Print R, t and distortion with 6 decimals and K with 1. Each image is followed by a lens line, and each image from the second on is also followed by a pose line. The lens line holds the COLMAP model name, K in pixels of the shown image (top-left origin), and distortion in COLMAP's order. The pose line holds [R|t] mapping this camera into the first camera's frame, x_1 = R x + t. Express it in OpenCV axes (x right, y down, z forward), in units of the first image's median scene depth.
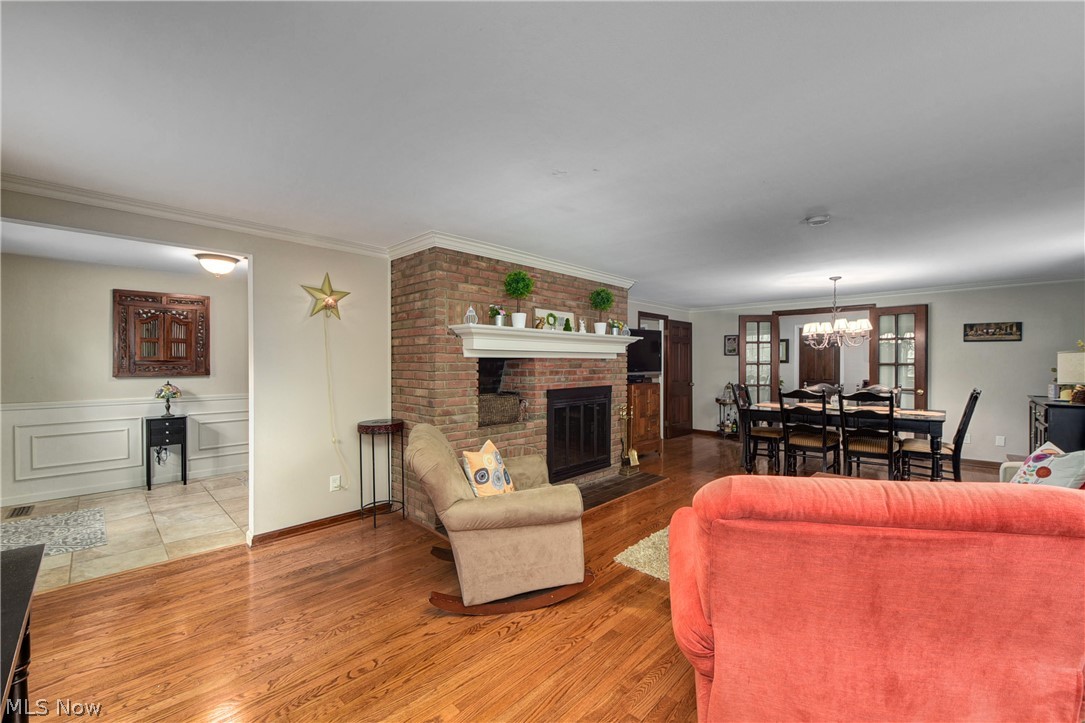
lens RADIAL K [[435.4, 0, 542.0], [0, 435.4, 364.0], [0, 0, 1]] dist [-0.007665, -0.000384]
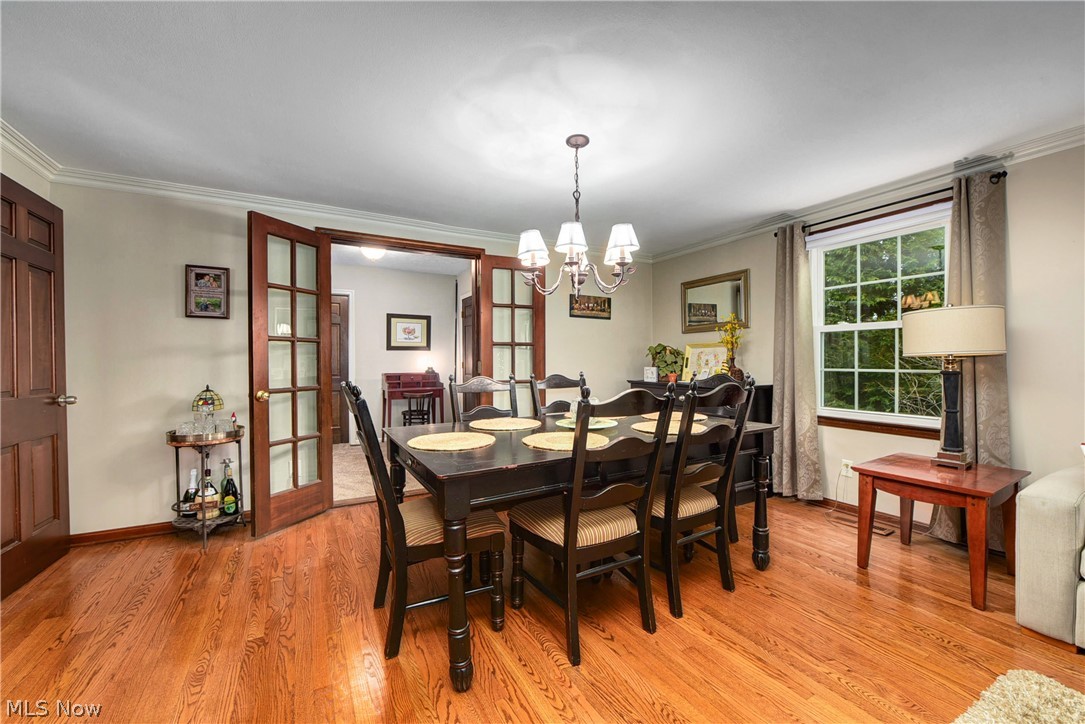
lens RADIAL K [[435.4, 0, 544.3], [0, 435.4, 364.3], [0, 0, 1]] dist [-0.007665, -0.000384]
pose [[0.284214, -0.007947, 0.958728, 0.202932], [0.008540, 0.999947, 0.005757, 0.030649], [-0.958723, 0.006551, 0.284267, 0.827462]]
